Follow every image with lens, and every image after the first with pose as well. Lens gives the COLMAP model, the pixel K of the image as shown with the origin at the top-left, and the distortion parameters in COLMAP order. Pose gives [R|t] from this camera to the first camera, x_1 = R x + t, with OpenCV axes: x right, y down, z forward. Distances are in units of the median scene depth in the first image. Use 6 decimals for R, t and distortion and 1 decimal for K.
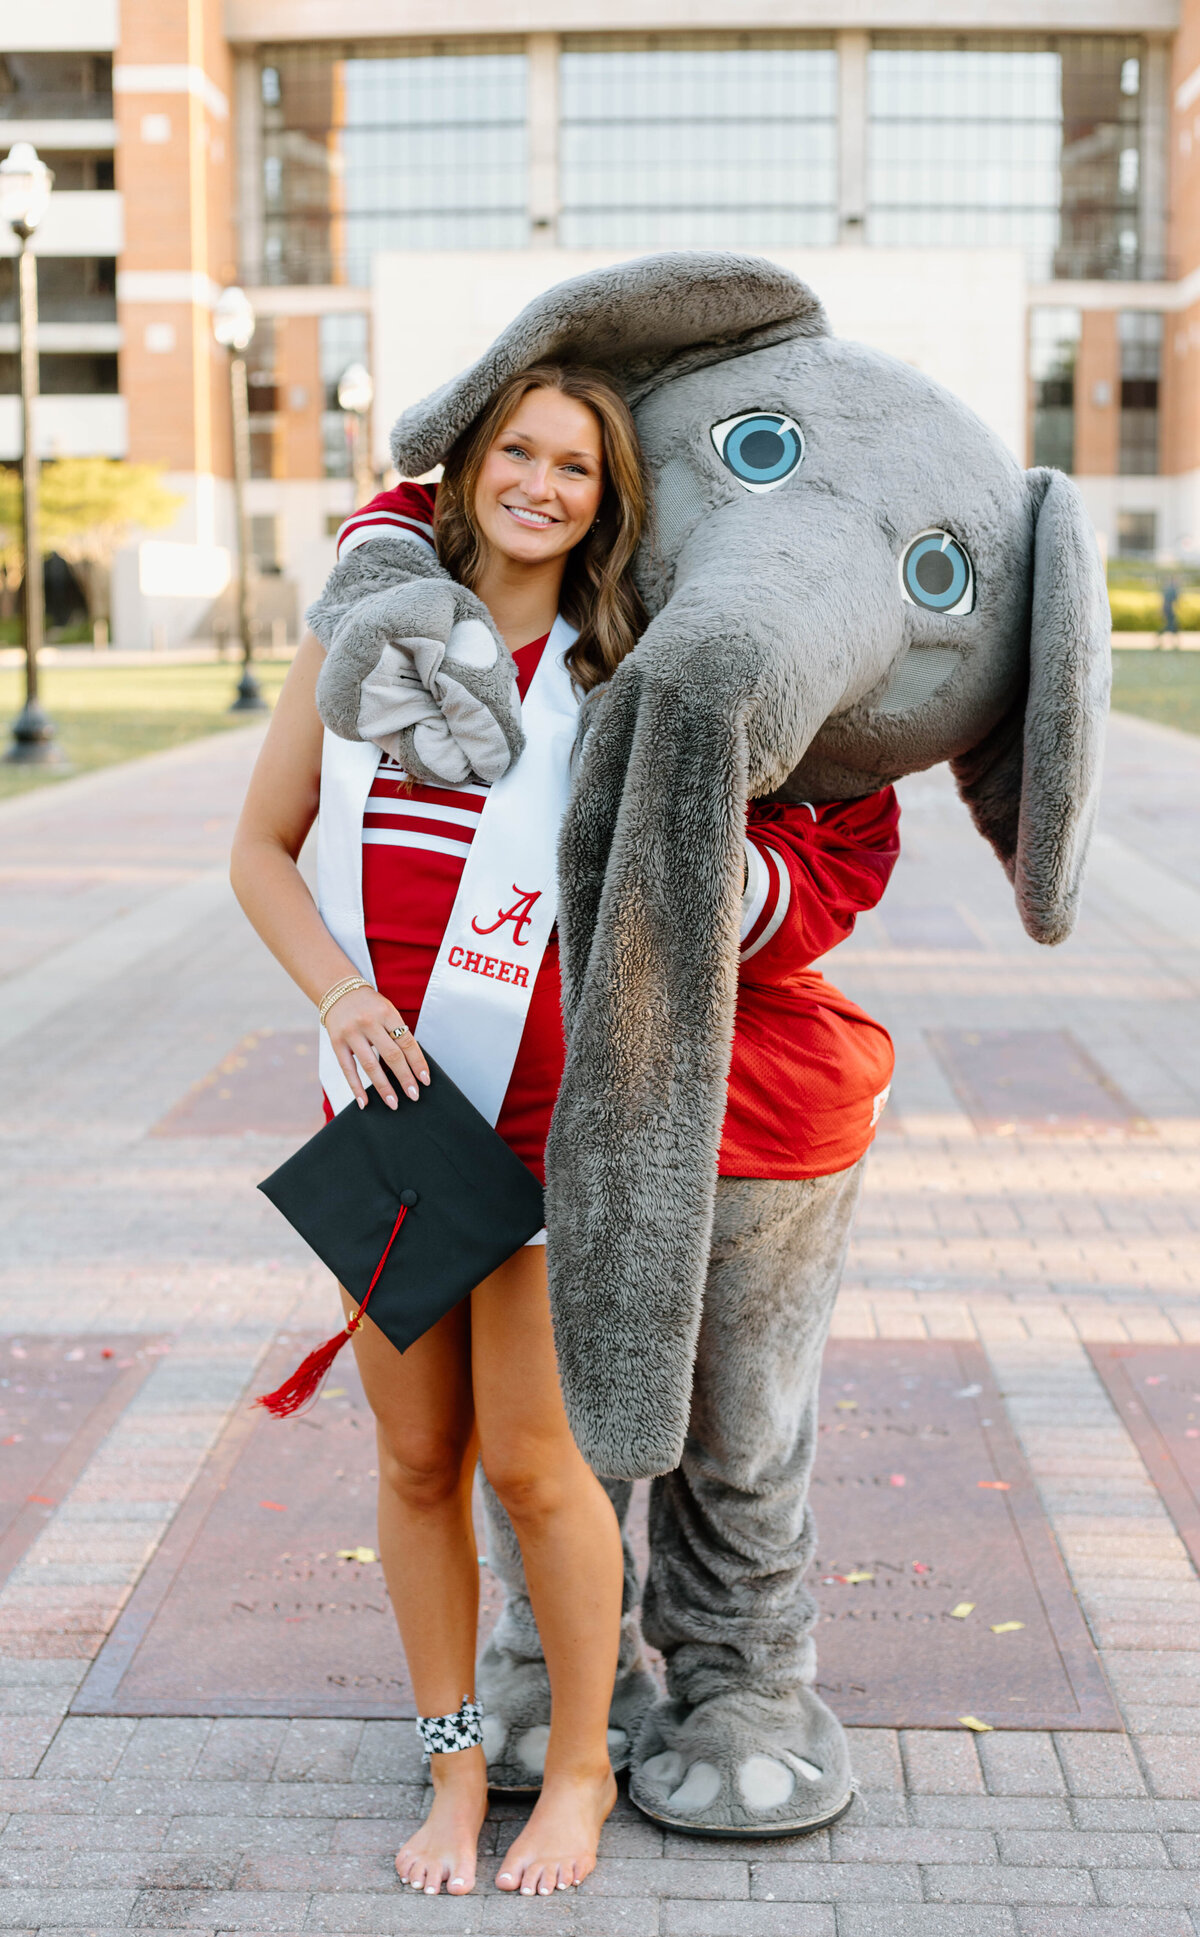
lens RADIAL K [[2811.2, 0, 582.1], [0, 2811.2, 958.3], [0, 0, 1]] dist [0.013441, 0.000000]
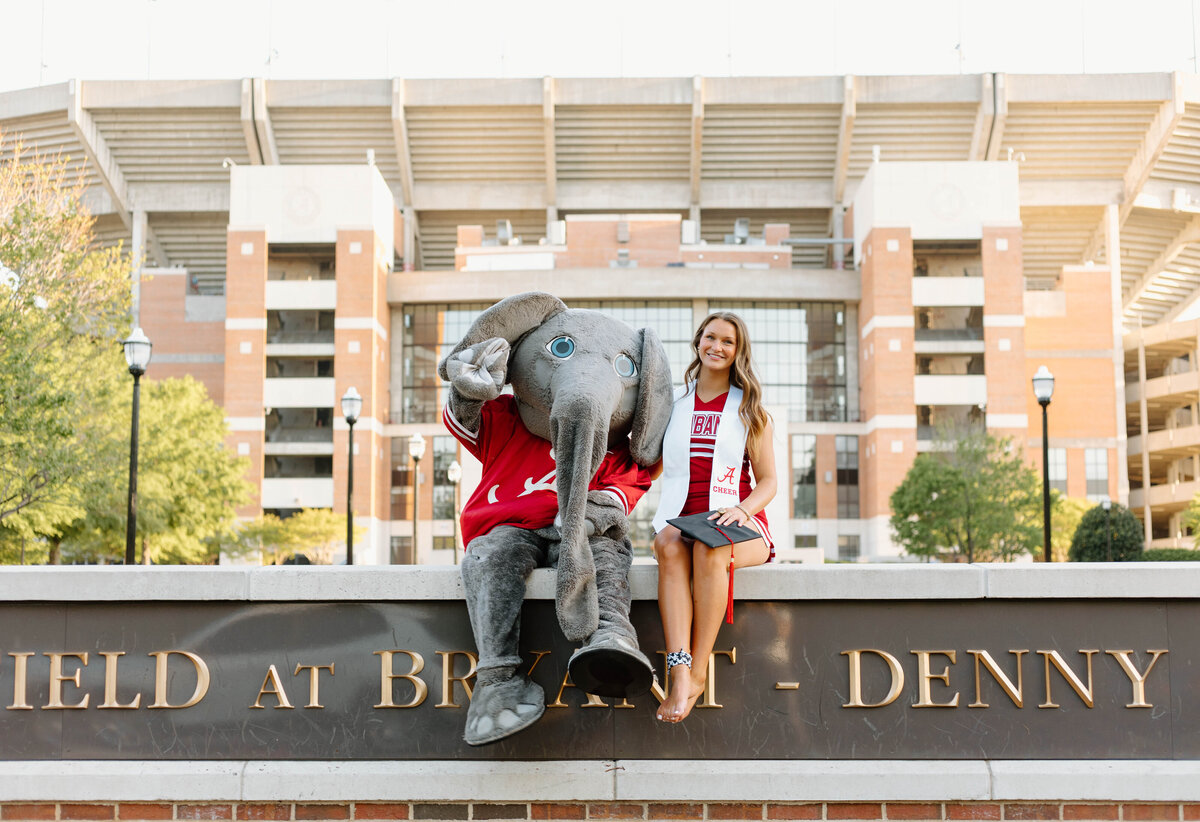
lens RADIAL K [[1849.1, 0, 595.0], [0, 1849.1, 415.2], [0, 0, 1]] dist [-0.010746, 0.000000]
pose [[0.999676, 0.002447, 0.025329, -0.018045], [0.003105, 0.976199, -0.216855, 0.055796], [-0.025256, 0.216864, 0.975875, -0.397451]]
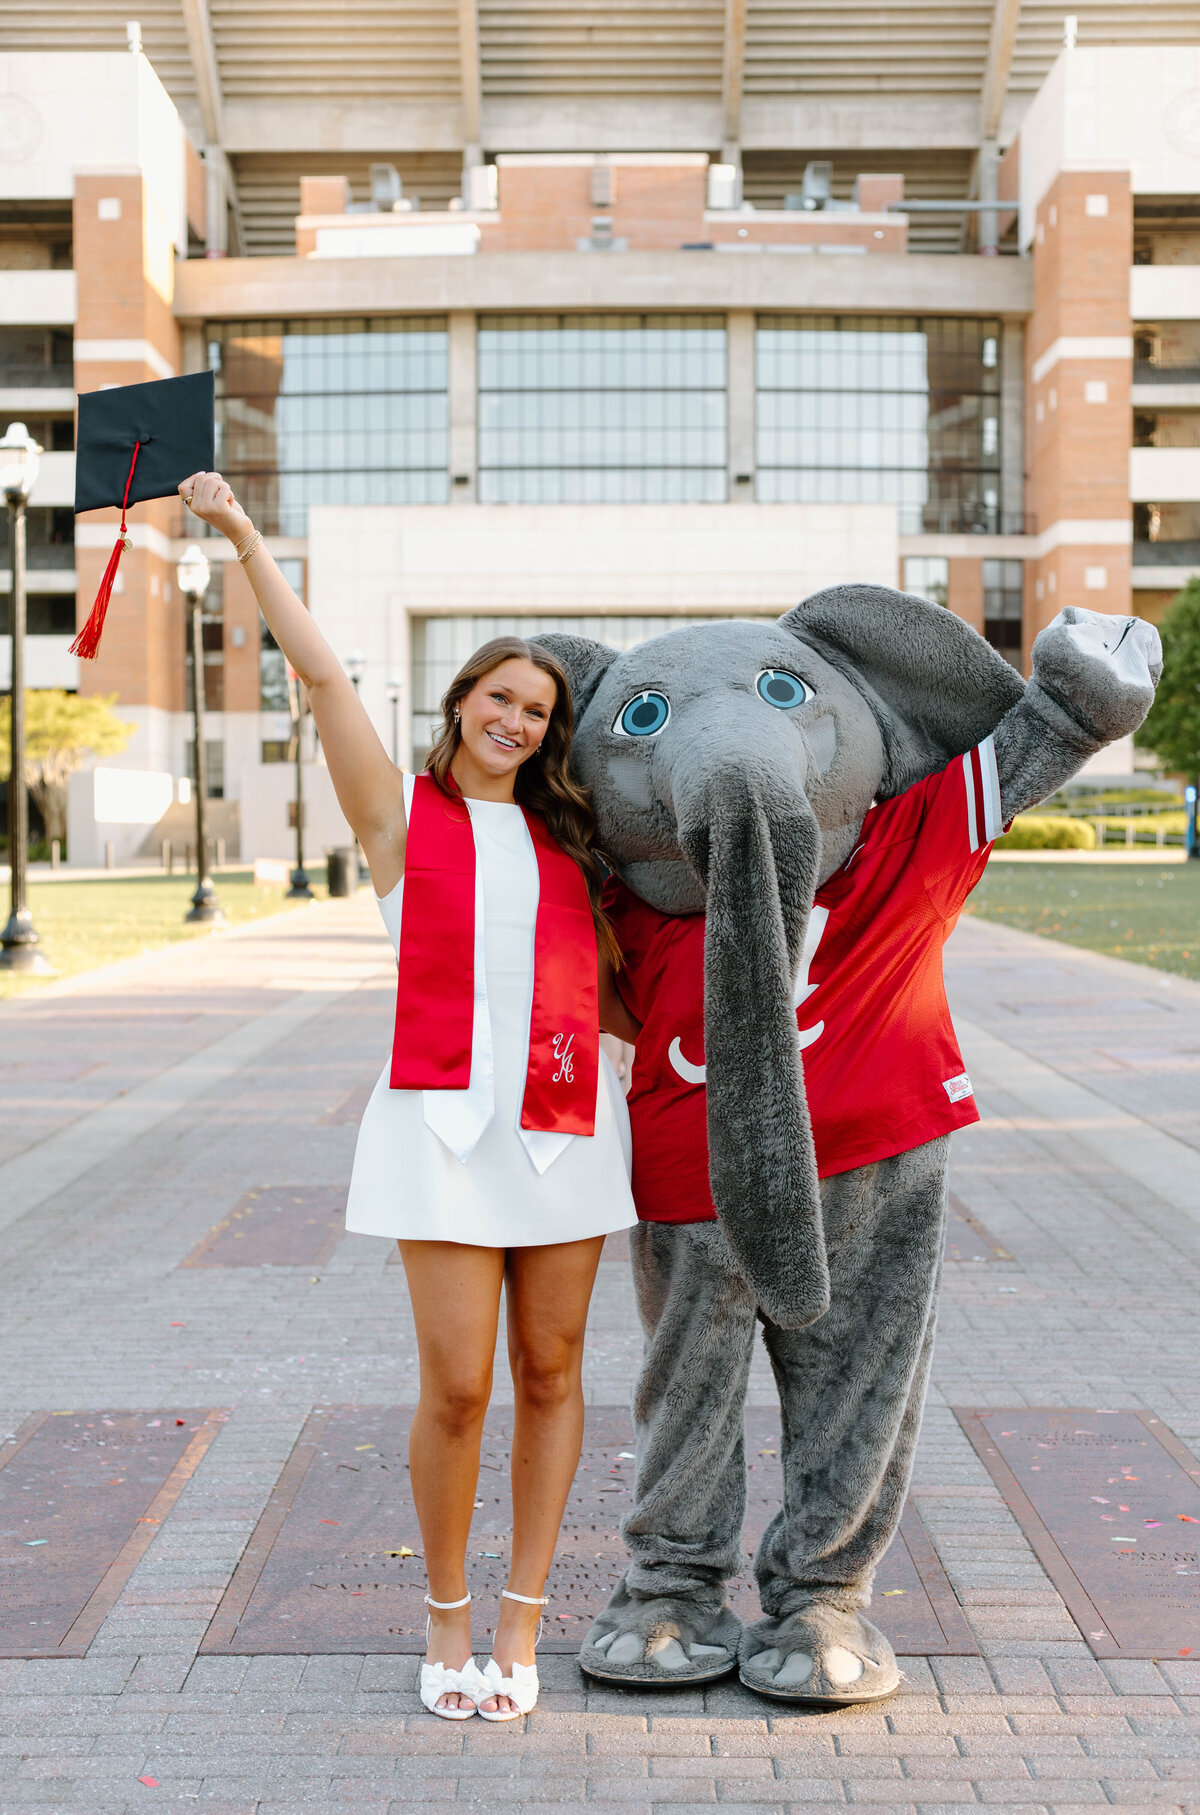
lens RADIAL K [[2620.1, 0, 598.8], [0, 2620.1, 916.6], [0, 0, 1]] dist [0.053412, 0.000000]
pose [[0.999223, -0.002547, 0.039329, -0.002197], [0.006048, 0.995999, -0.089165, 0.001711], [-0.038944, 0.089334, 0.995240, -0.015692]]
